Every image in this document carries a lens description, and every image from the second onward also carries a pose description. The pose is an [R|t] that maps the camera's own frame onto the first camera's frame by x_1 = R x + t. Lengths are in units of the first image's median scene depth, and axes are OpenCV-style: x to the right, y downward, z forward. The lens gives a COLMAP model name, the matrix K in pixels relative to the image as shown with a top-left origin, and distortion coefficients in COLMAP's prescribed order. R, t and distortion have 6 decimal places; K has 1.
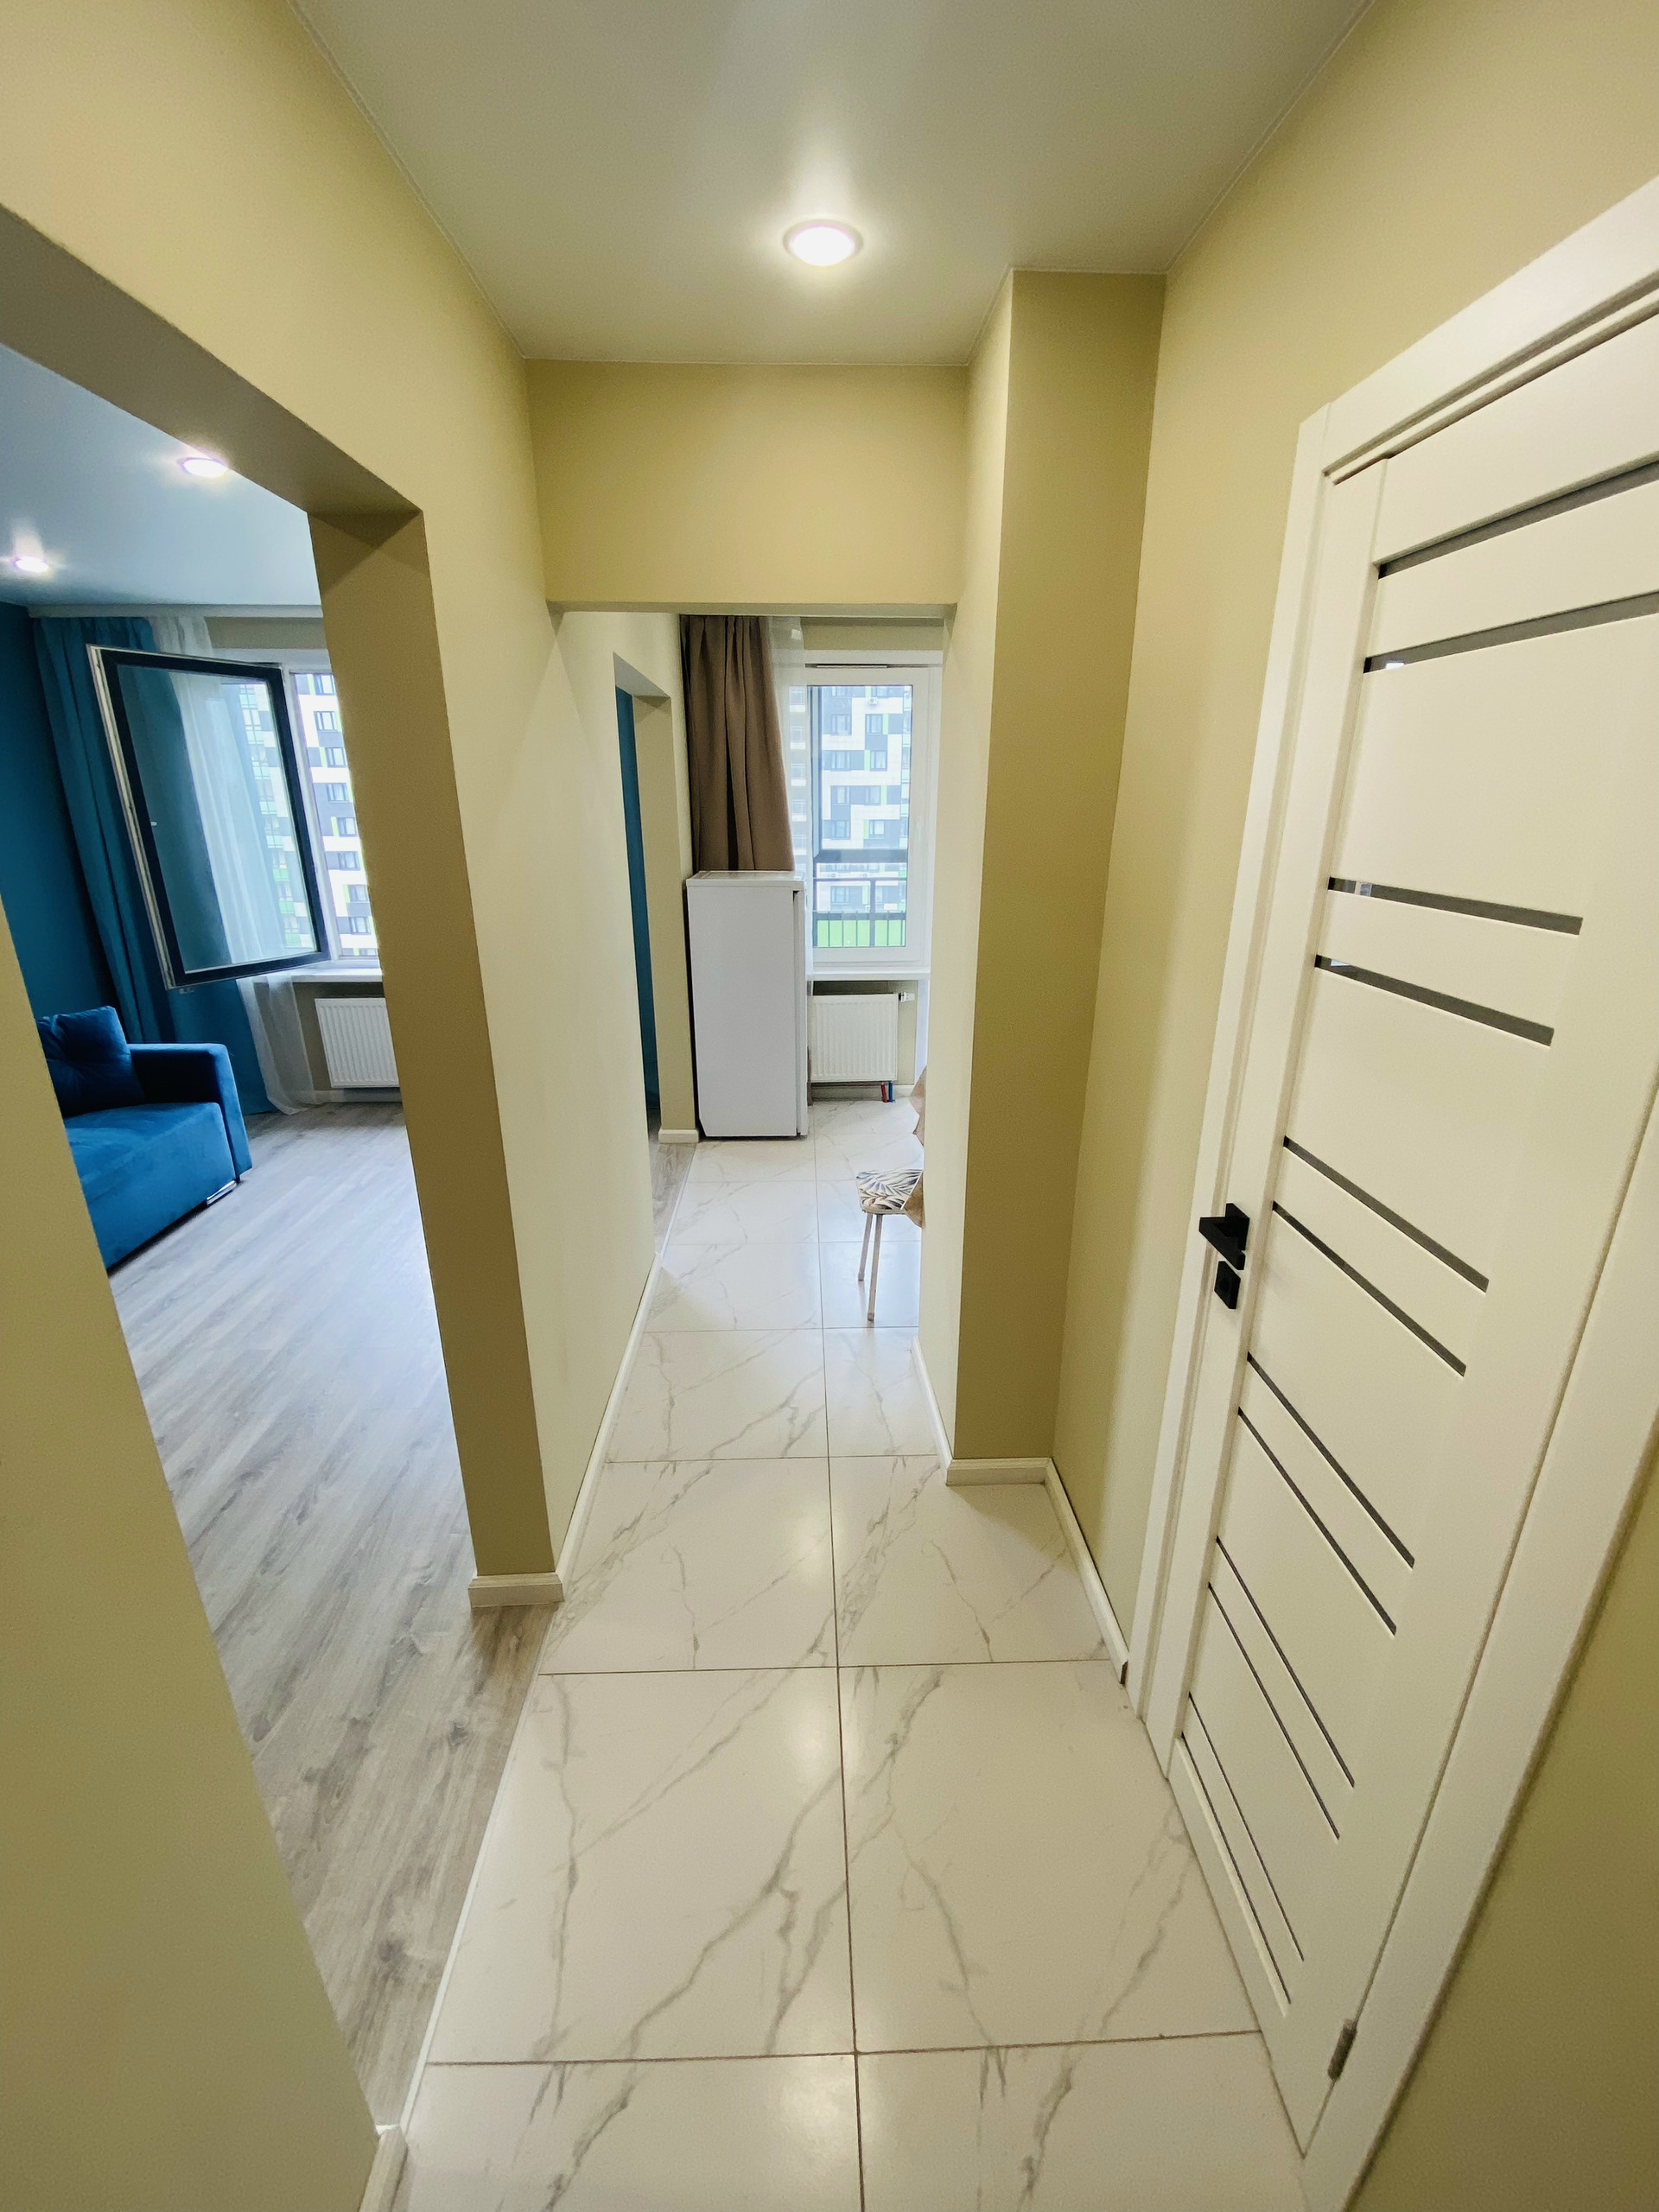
lens RADIAL K [[904.7, 0, 829.5], [0, 904.7, 1106.0], [0, 0, 1]] dist [0.037440, -0.030827]
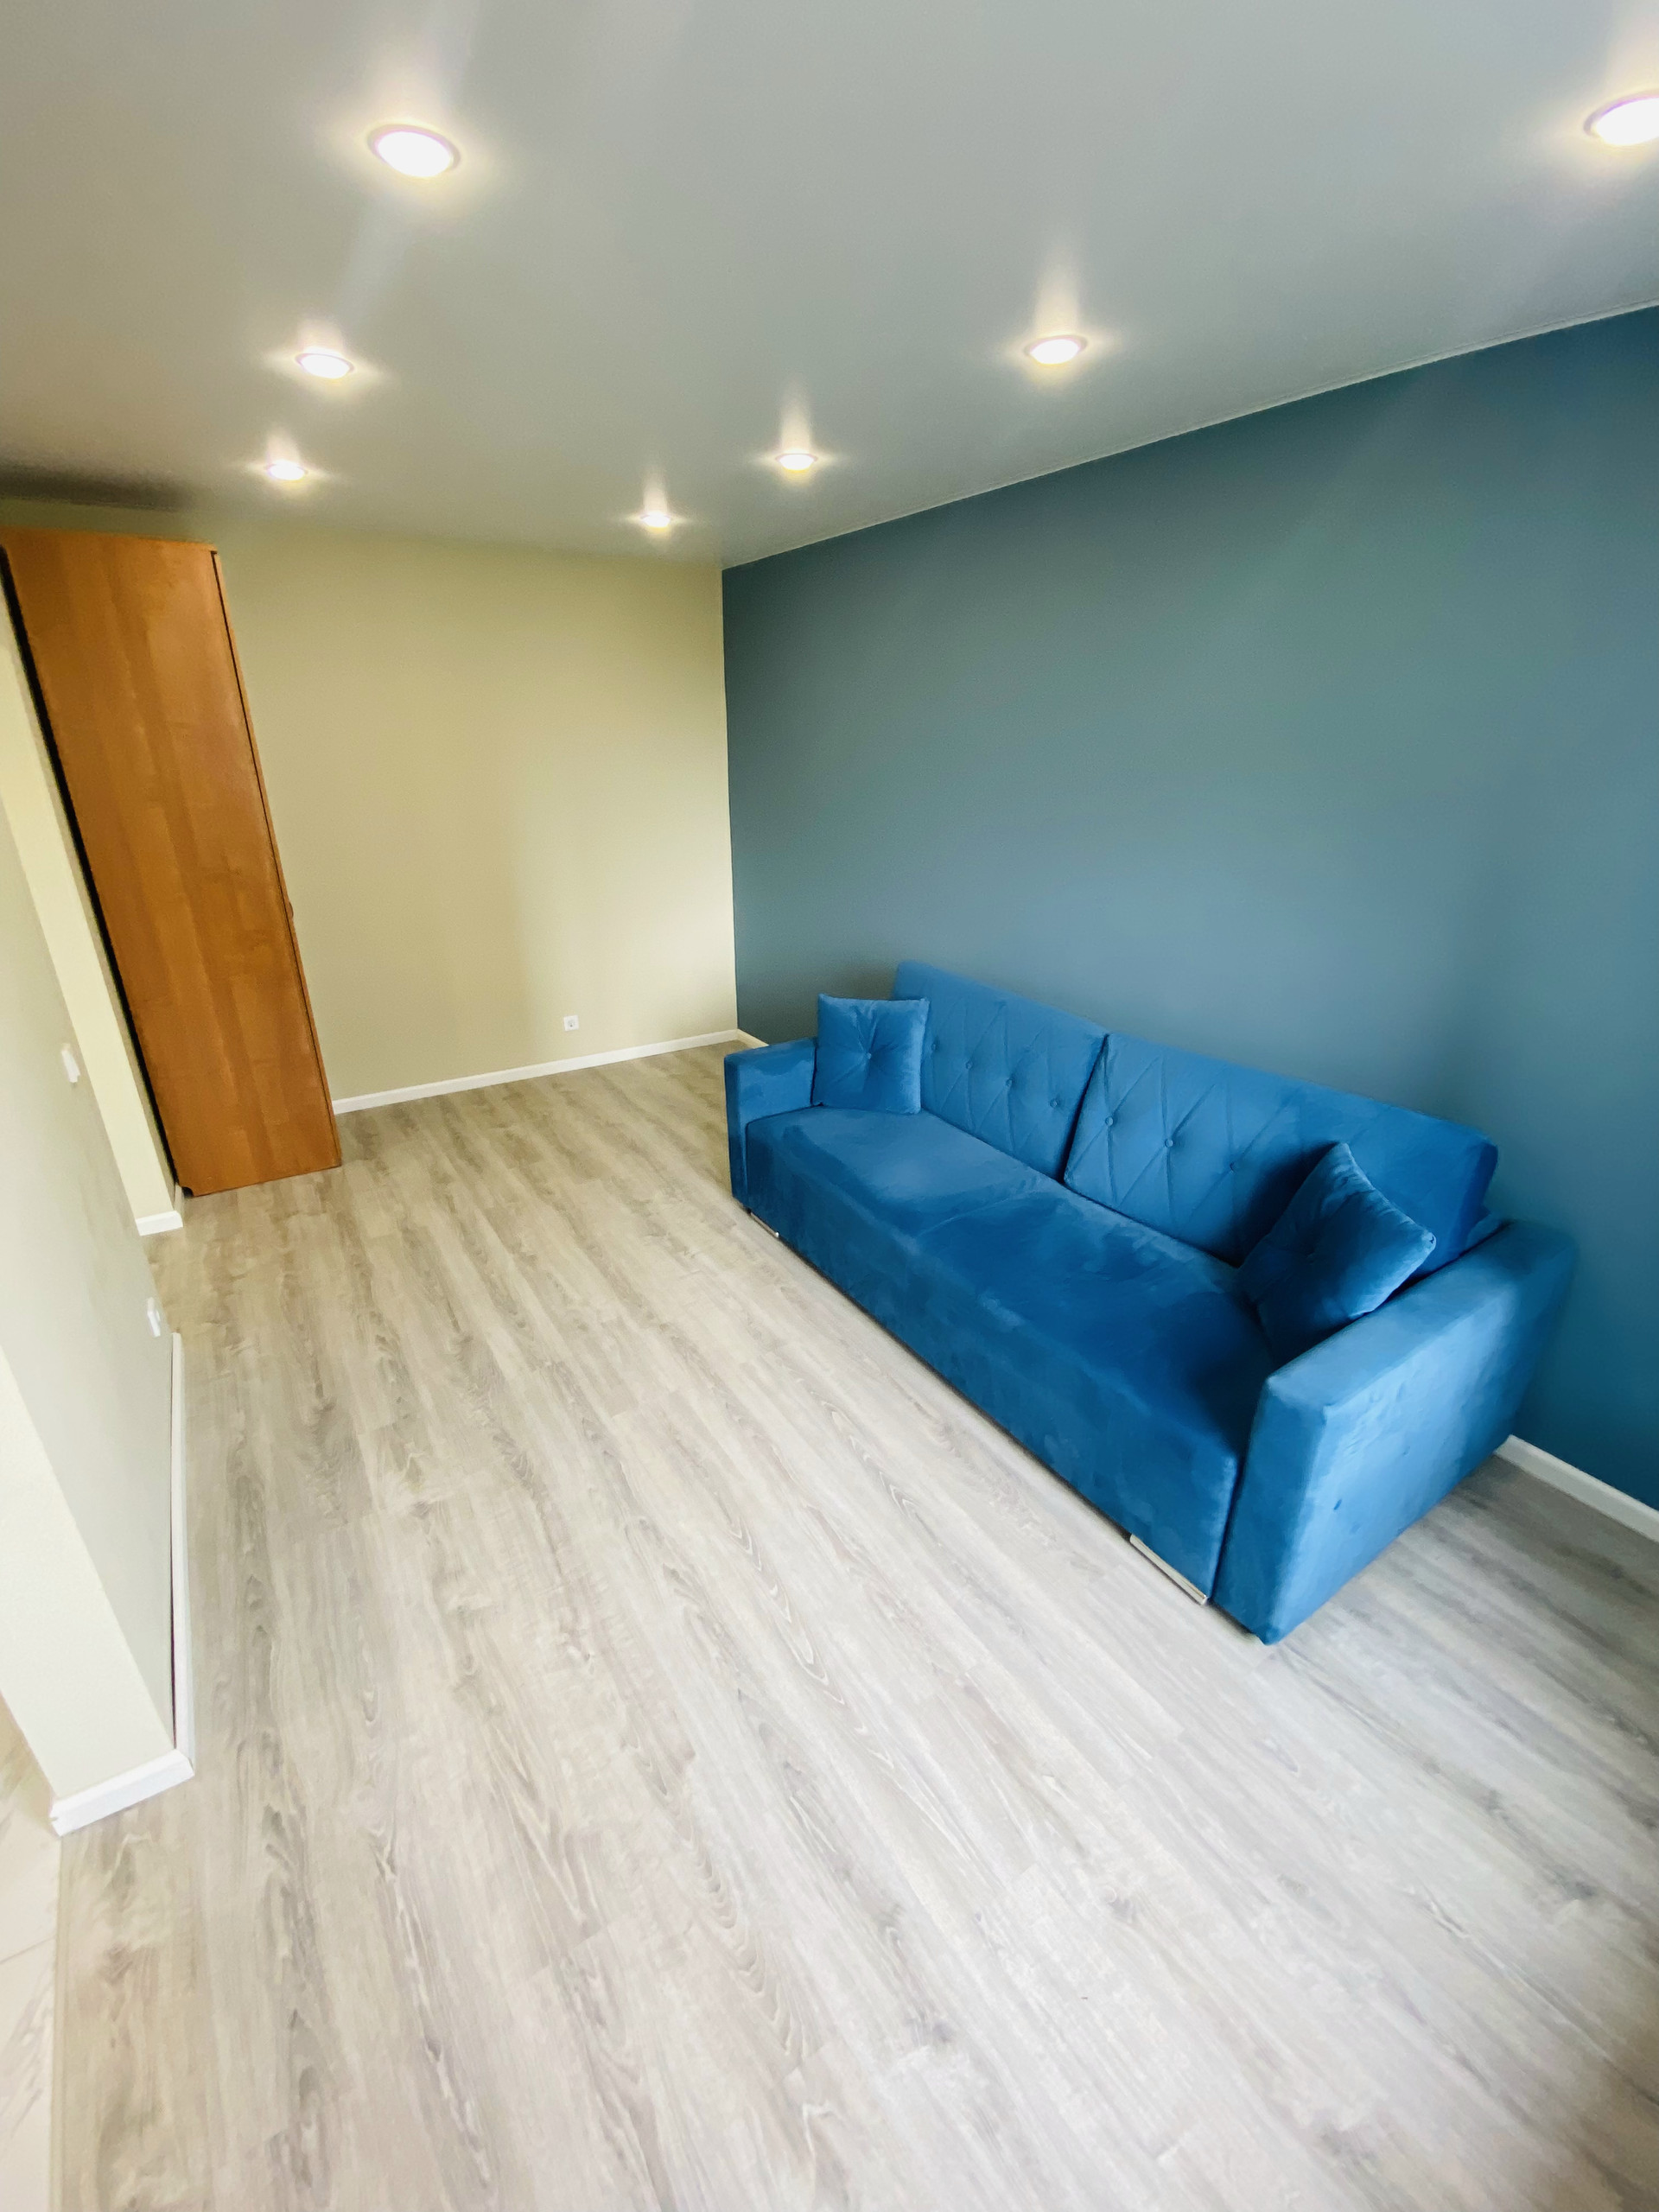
lens RADIAL K [[899.5, 0, 839.4], [0, 899.5, 1109.2], [0, 0, 1]] dist [0.031439, -0.025685]
pose [[-0.845969, 0.200142, -0.494246, -0.291187], [-0.178697, 0.766883, 0.616408, -0.352760], [0.502398, 0.609782, -0.612995, 0.987164]]
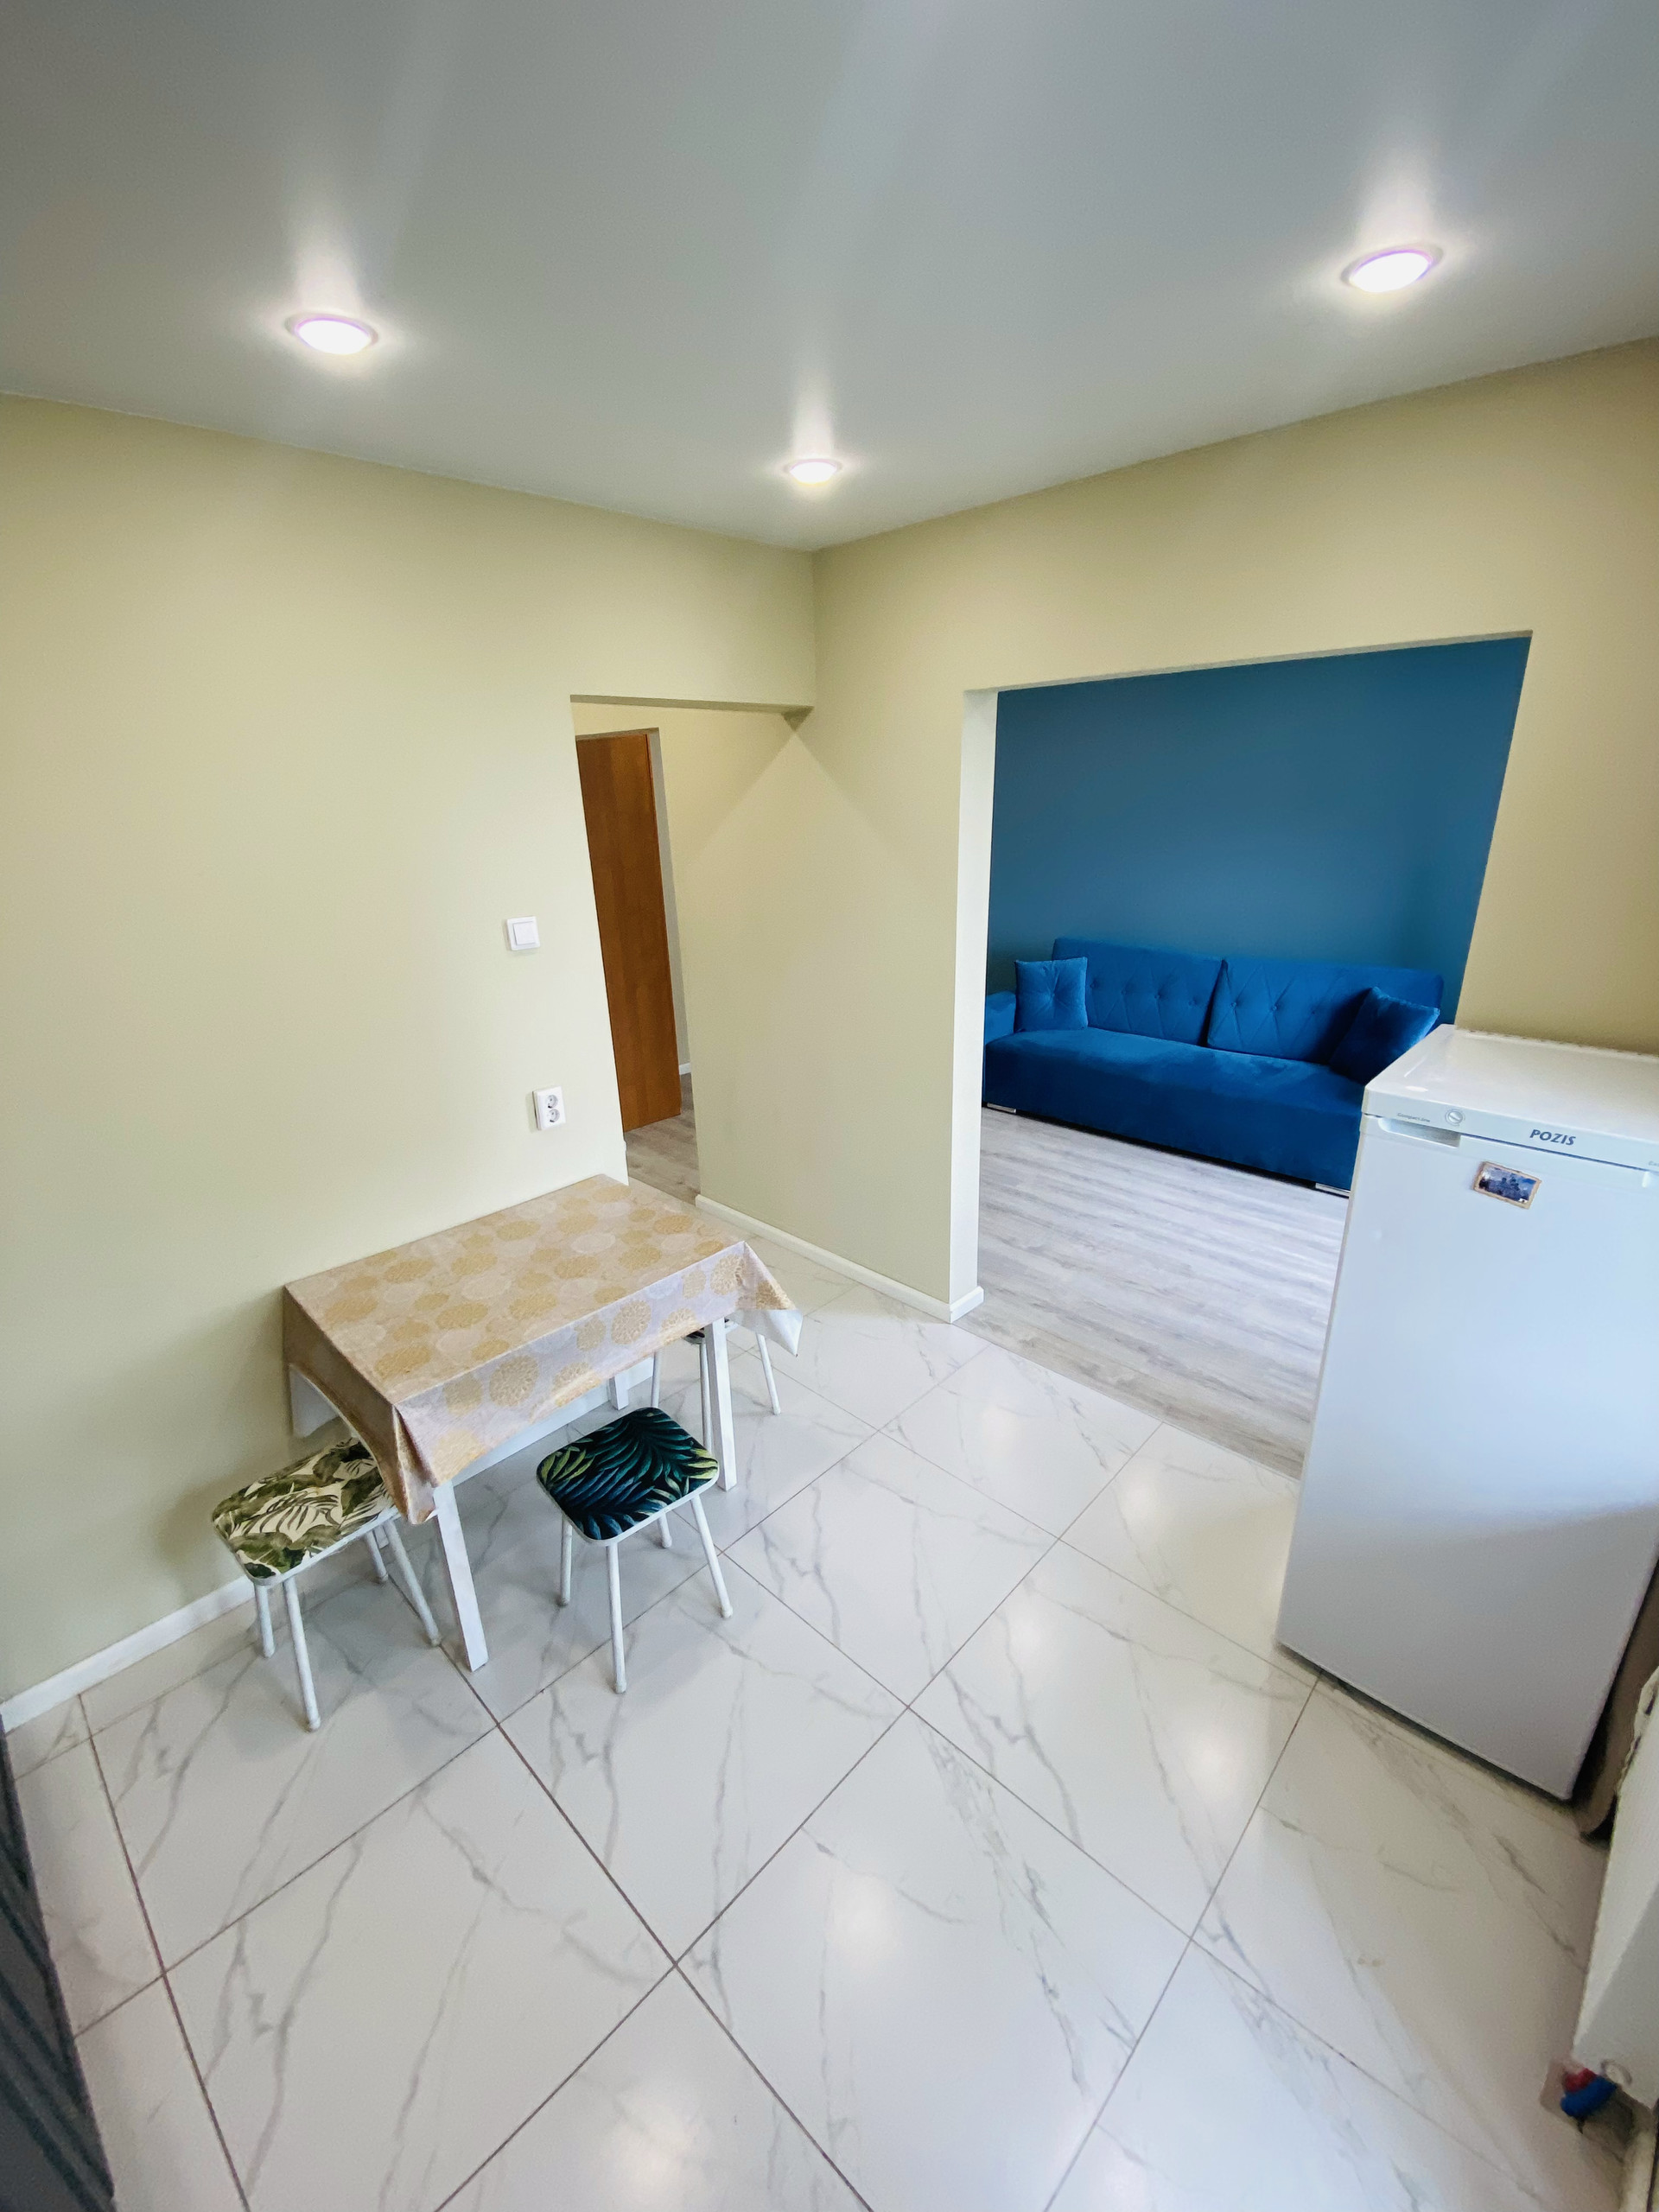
lens RADIAL K [[878.3, 0, 828.5], [0, 878.3, 1114.0], [0, 0, 1]] dist [-0.000094, -0.018428]
pose [[-0.717676, 0.256183, -0.647542, 0.353570], [-0.196700, 0.817432, 0.541400, -0.377867], [0.668019, 0.515922, -0.536260, 1.025594]]
